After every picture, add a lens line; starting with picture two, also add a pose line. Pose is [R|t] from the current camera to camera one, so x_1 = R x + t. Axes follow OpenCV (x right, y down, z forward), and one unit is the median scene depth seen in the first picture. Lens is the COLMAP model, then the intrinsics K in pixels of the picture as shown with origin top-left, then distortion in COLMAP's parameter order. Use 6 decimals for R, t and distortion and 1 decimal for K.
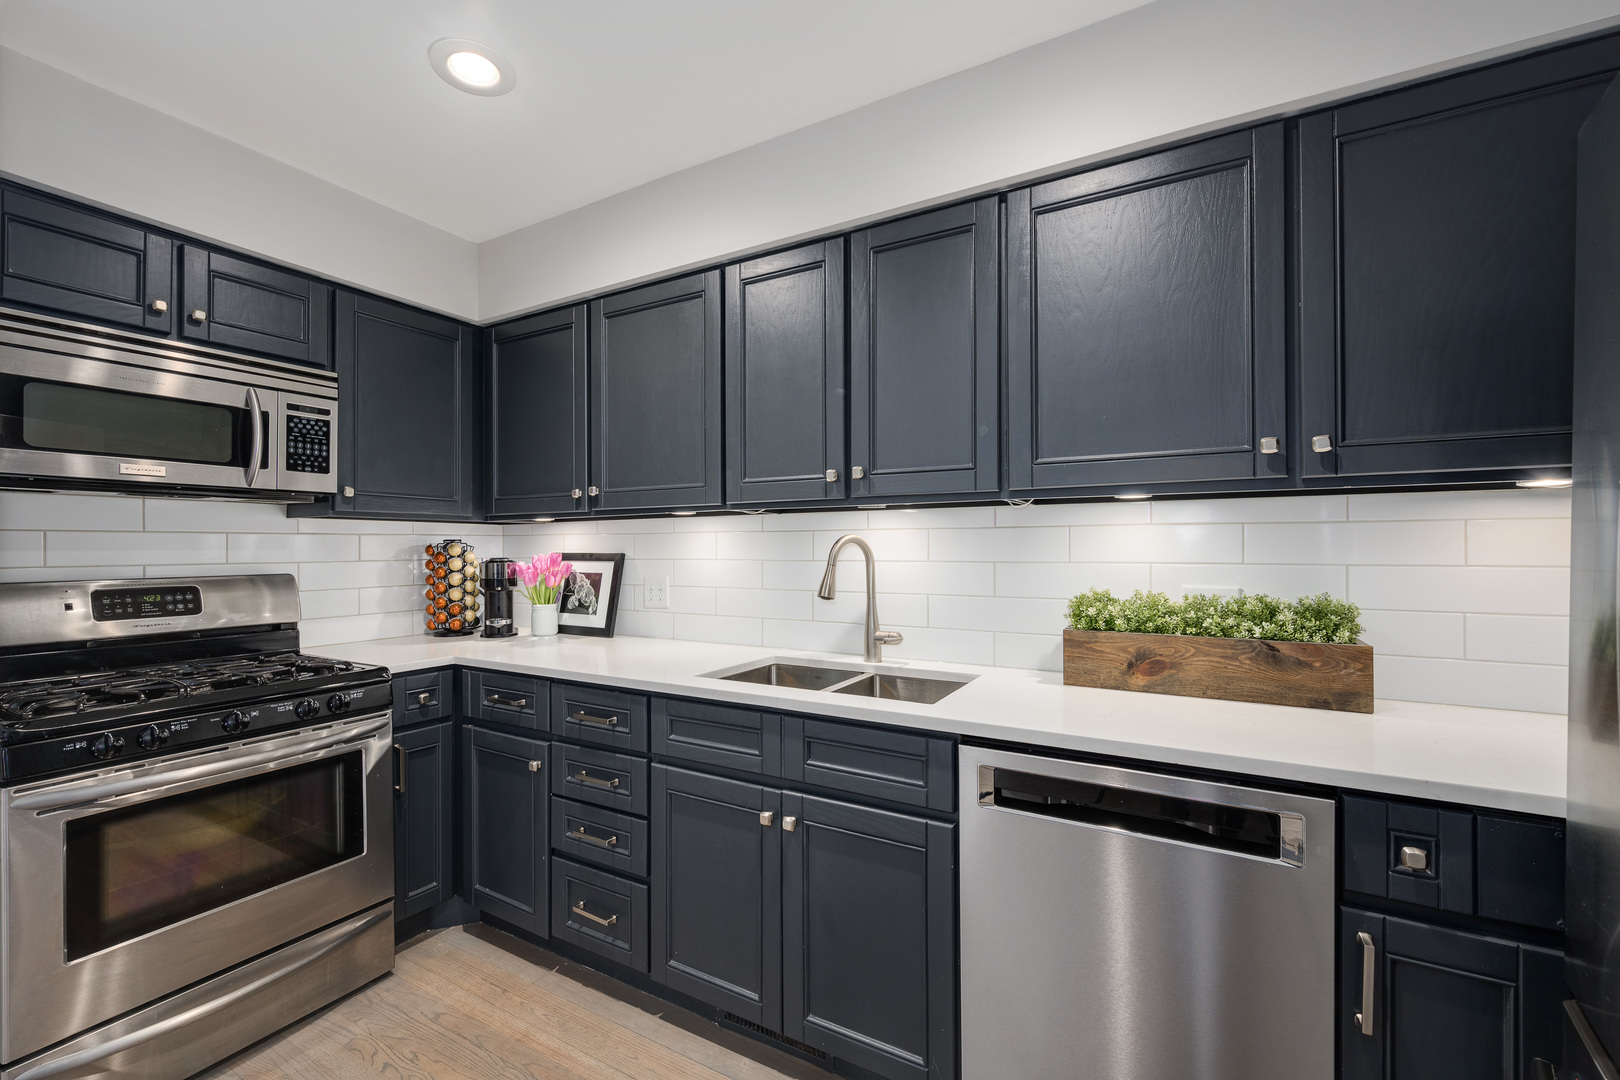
lens RADIAL K [[663.1, 0, 812.0], [0, 663.1, 543.8], [0, 0, 1]] dist [-0.000510, 0.000052]
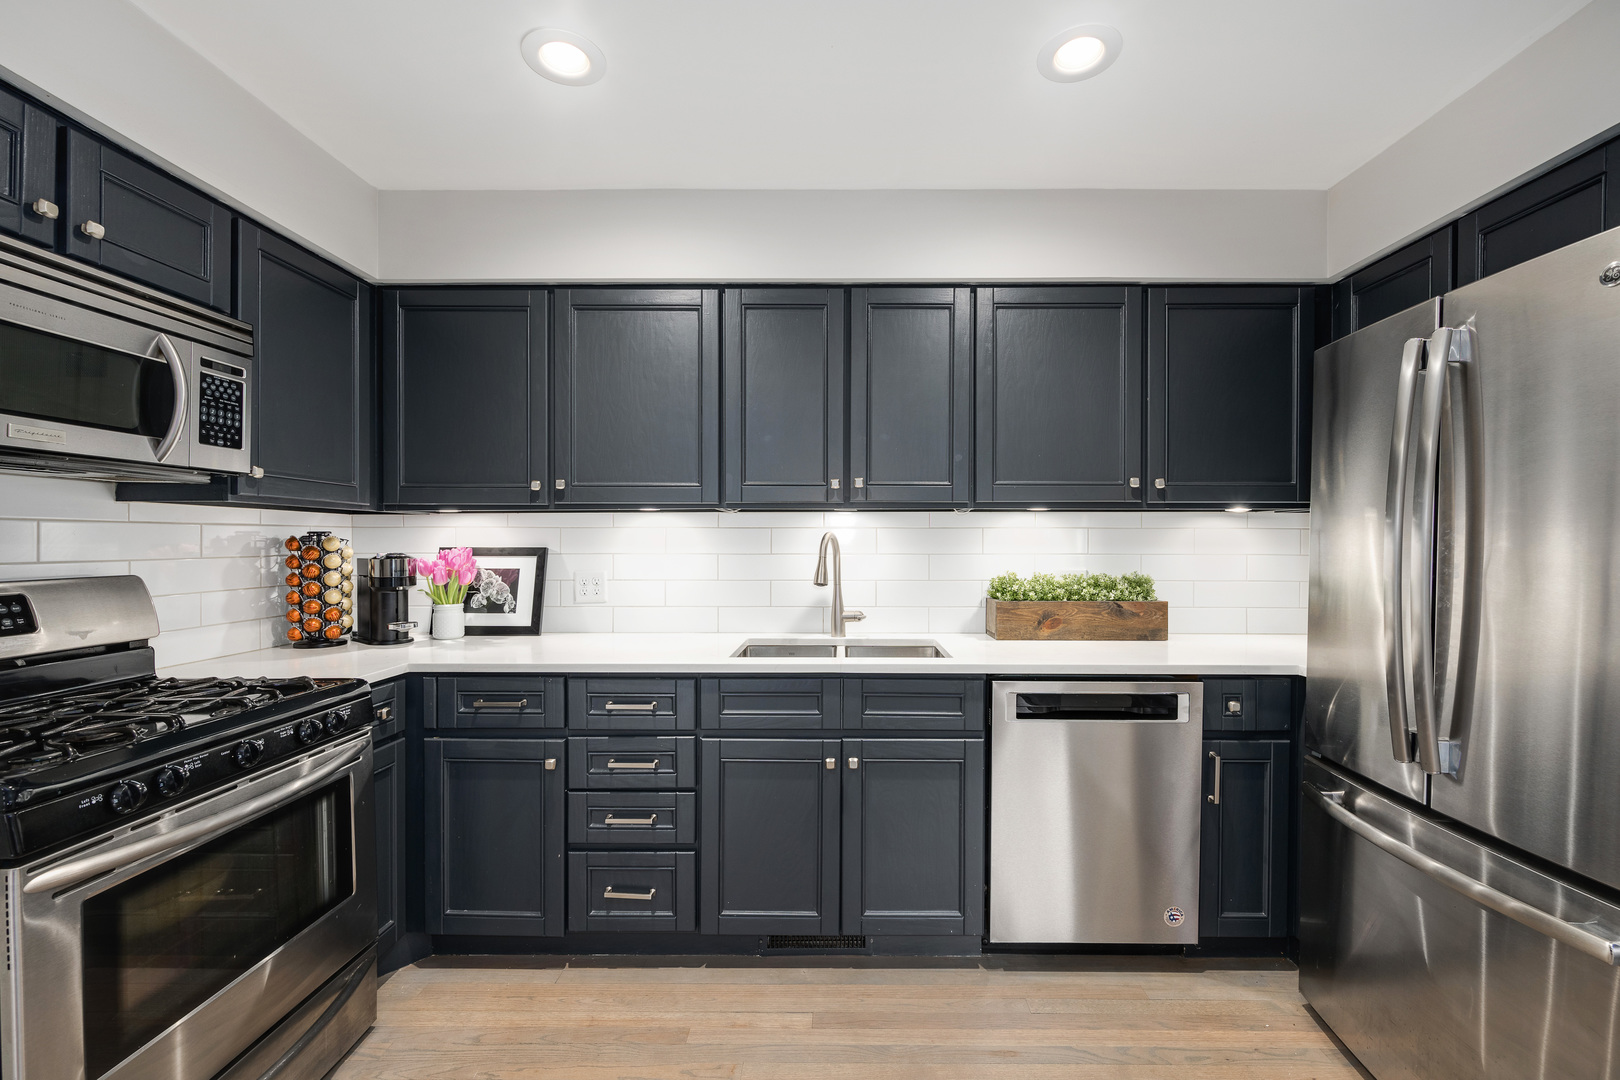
lens RADIAL K [[656.9, 0, 823.3], [0, 656.9, 543.3], [0, 0, 1]] dist [0.002268, 0.000294]
pose [[0.876798, 0.002648, 0.480851, -0.516966], [-0.006177, 0.999964, 0.005756, -0.000291], [-0.480819, -0.008017, 0.876783, -0.044483]]
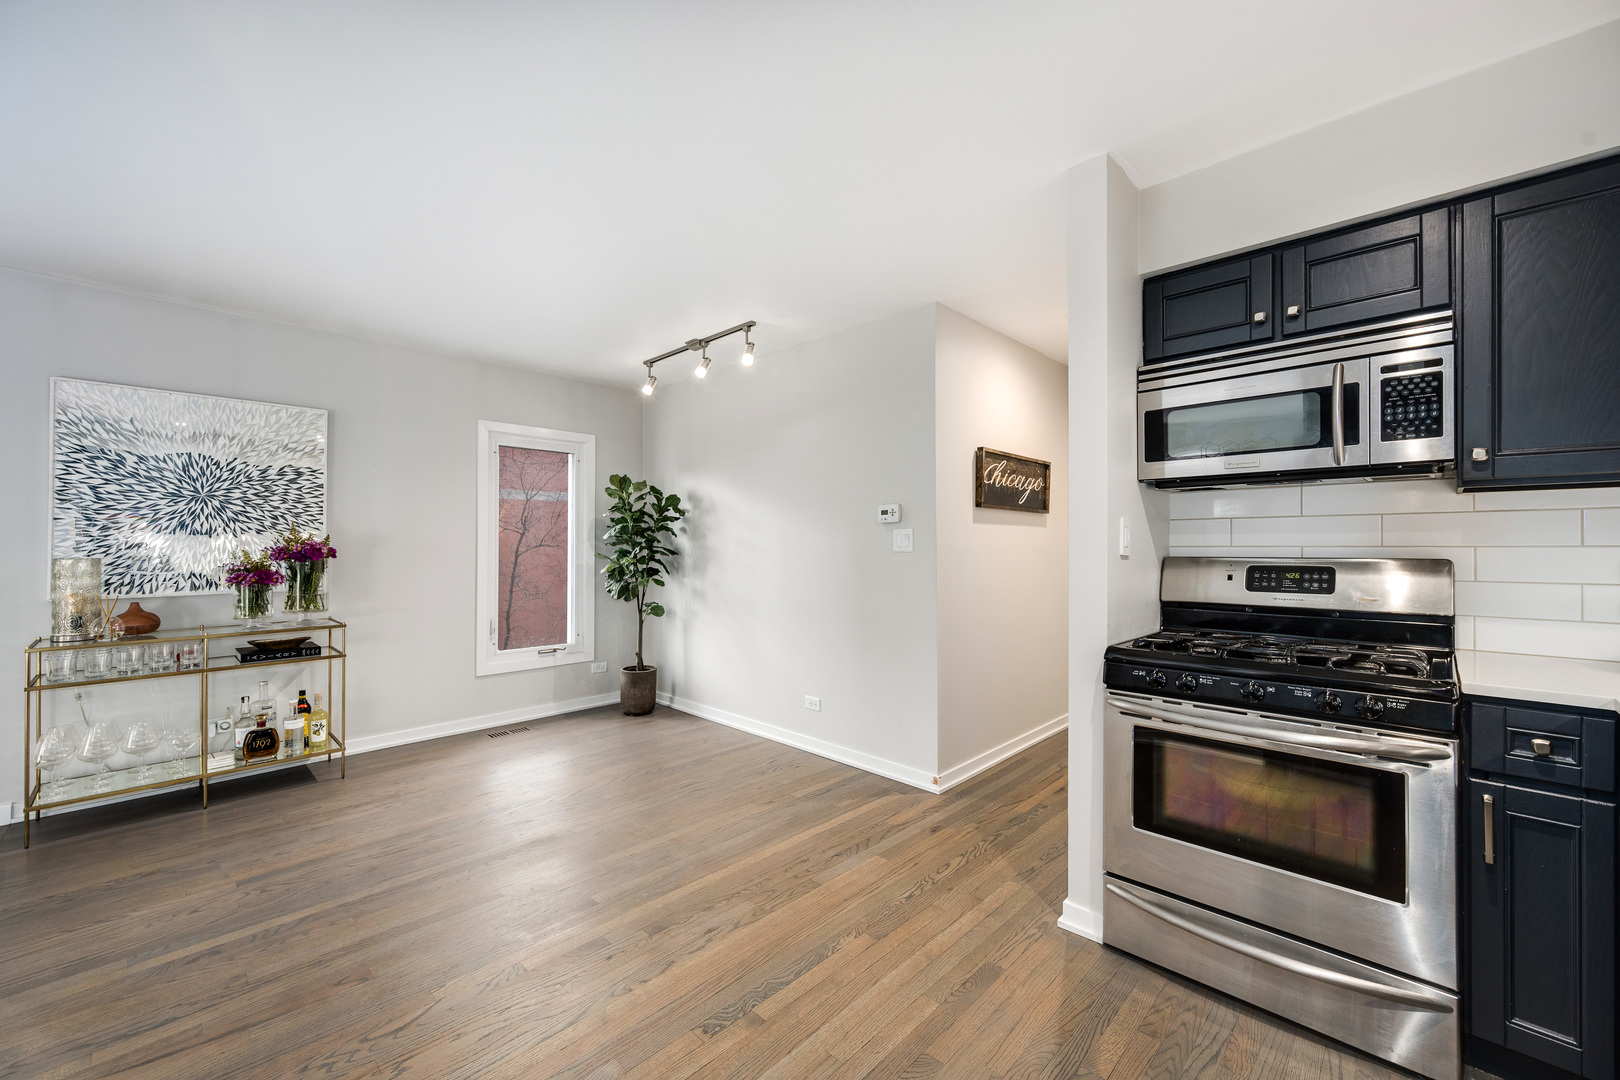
lens RADIAL K [[635.8, 0, 802.5], [0, 635.8, 543.9], [0, 0, 1]] dist [-0.000461, -0.000222]
pose [[-0.258076, 0.000265, -0.966125, 0.243418], [0.004988, 0.999987, -0.001058, 0.024764], [0.966112, -0.005092, -0.258074, 0.460835]]
